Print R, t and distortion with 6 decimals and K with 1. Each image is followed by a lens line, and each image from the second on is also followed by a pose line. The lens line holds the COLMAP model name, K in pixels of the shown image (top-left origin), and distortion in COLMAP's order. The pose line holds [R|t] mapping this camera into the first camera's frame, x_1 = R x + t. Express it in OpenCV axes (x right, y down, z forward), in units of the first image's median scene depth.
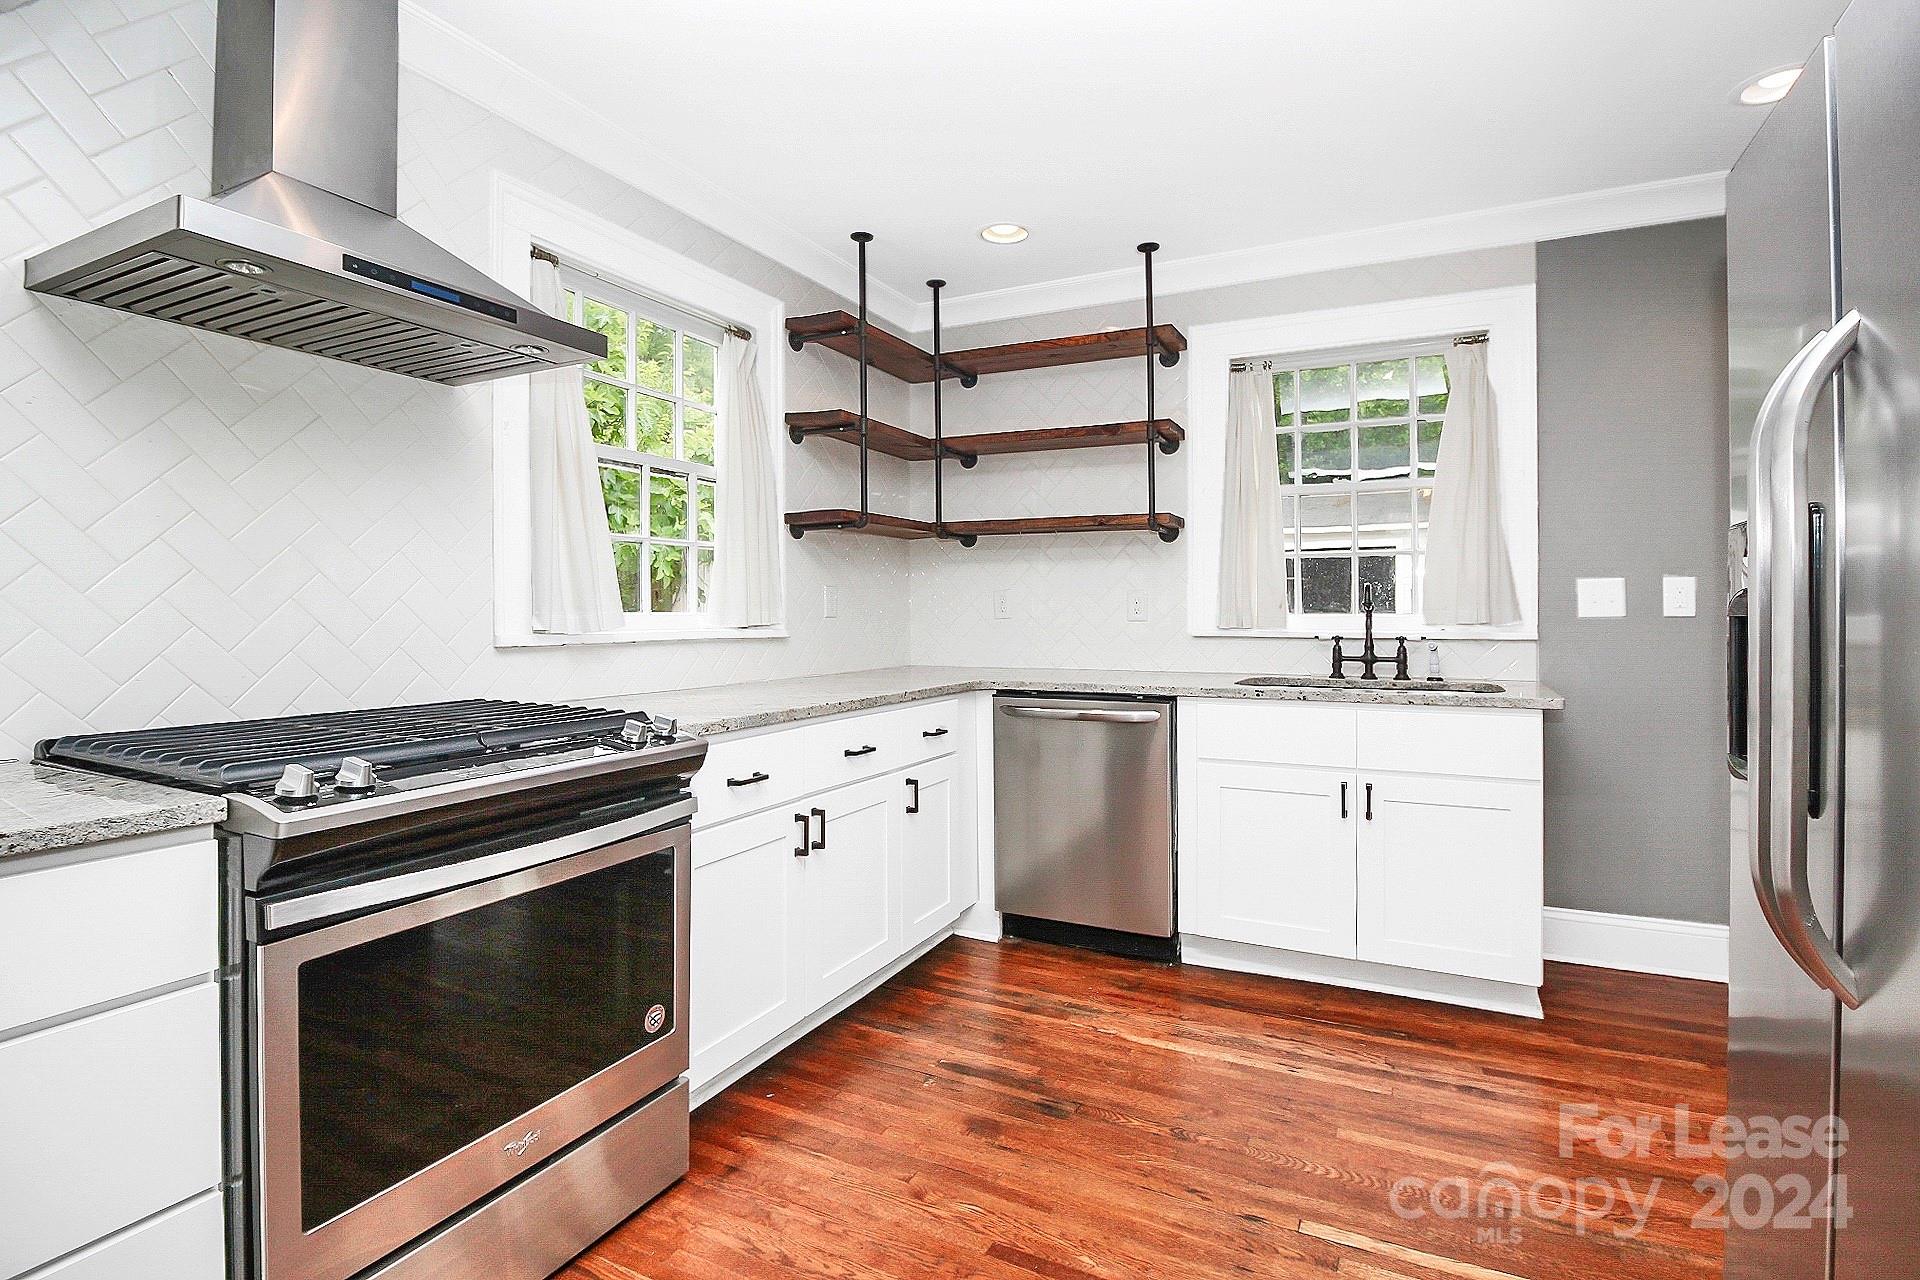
lens RADIAL K [[921.2, 0, 967.6], [0, 921.2, 620.8], [0, 0, 1]] dist [-0.003542, -0.000321]
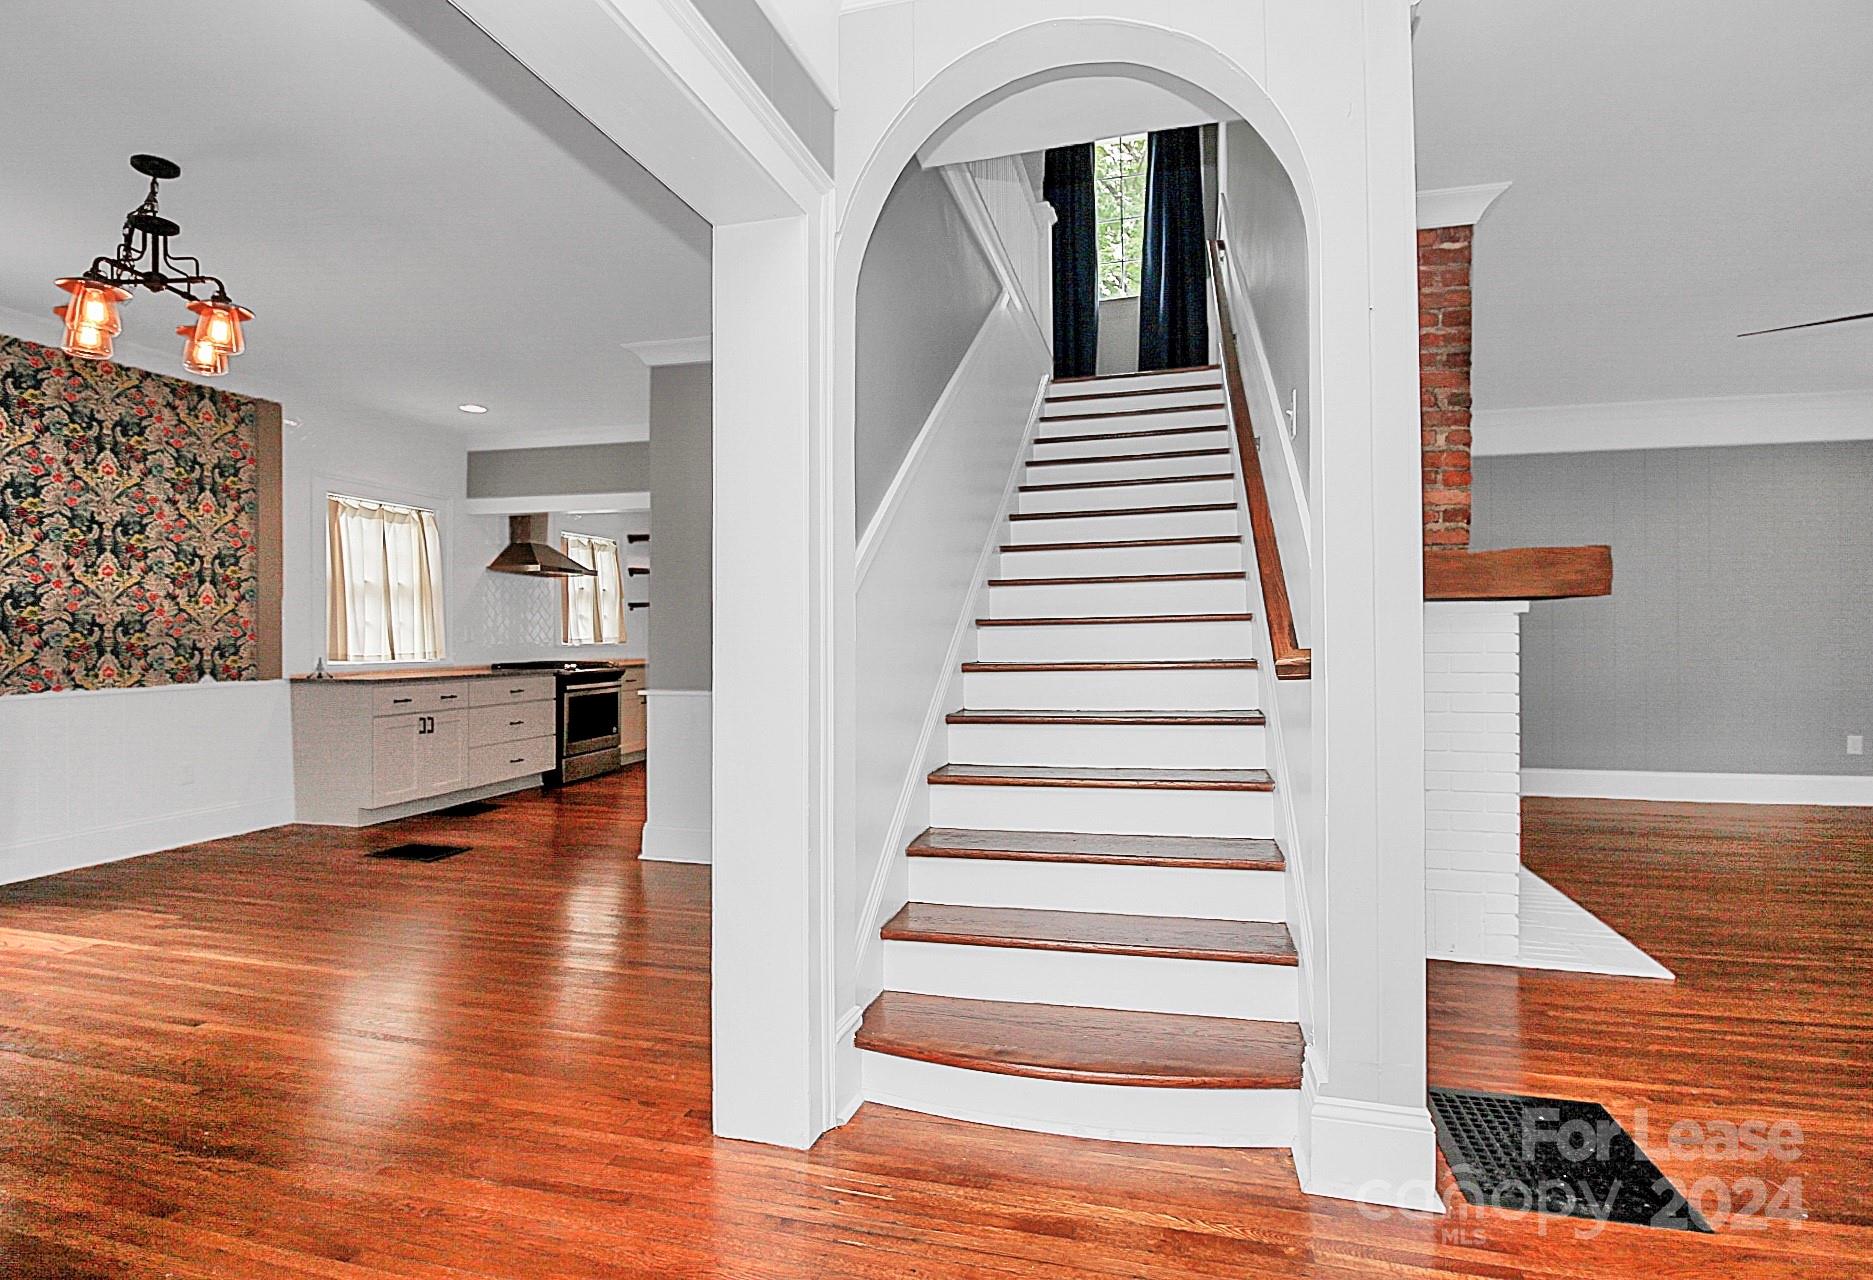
lens RADIAL K [[904.2, 0, 932.9], [0, 904.2, 641.4], [0, 0, 1]] dist [-0.000185, 0.000001]
pose [[0.978580, 0.001524, 0.205863, 0.209585], [-0.001990, 0.999996, 0.002058, -0.005498], [-0.205859, -0.002423, 0.978579, -2.807558]]
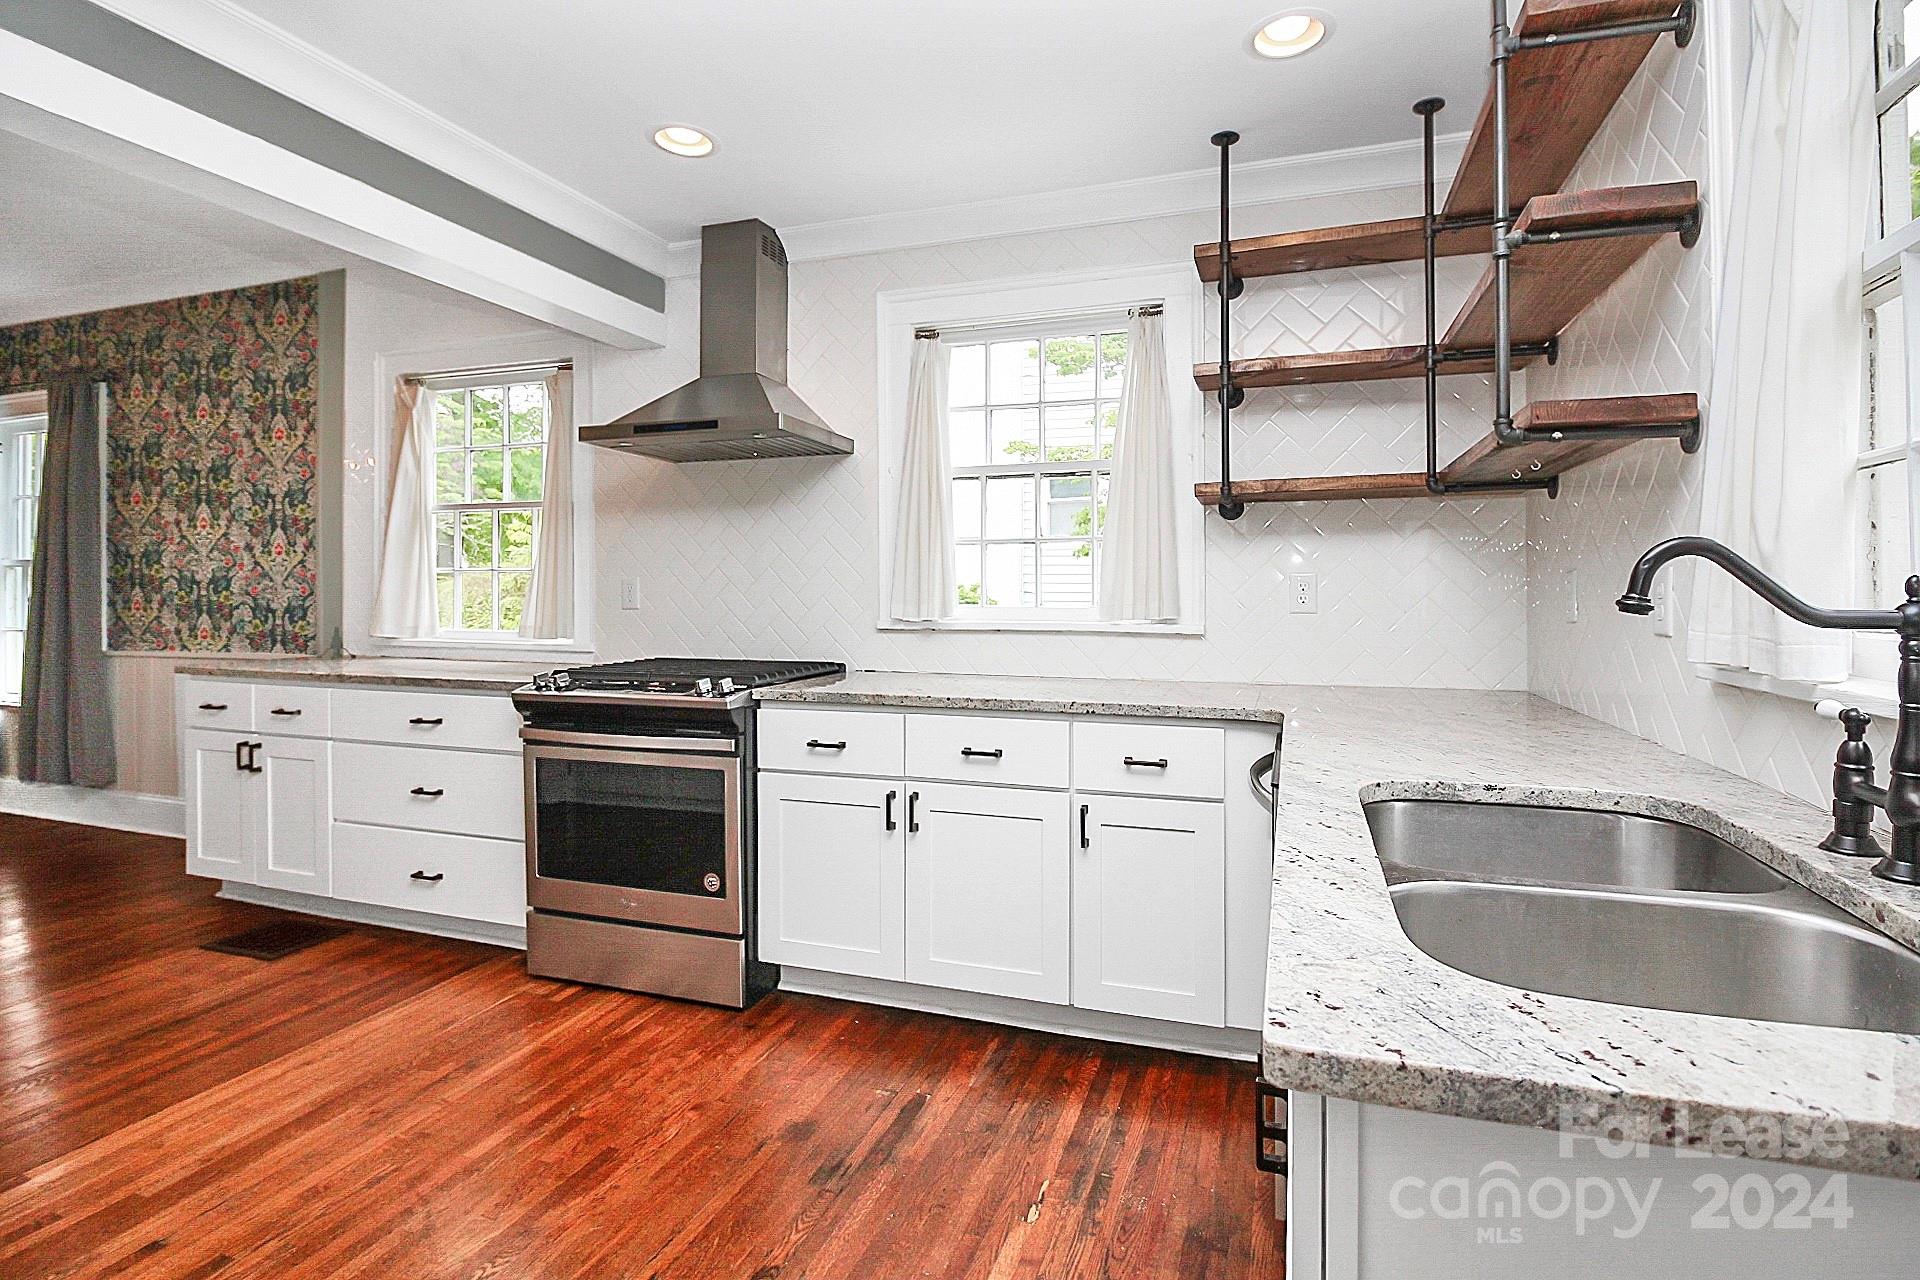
lens RADIAL K [[921.2, 0, 965.0], [0, 921.2, 593.0], [0, 0, 1]] dist [-0.003542, -0.000321]
pose [[0.135843, 0.004530, -0.990720, 0.914388], [-0.008199, 0.999960, 0.003448, -0.031759], [0.990696, 0.007655, 0.135875, 0.929174]]
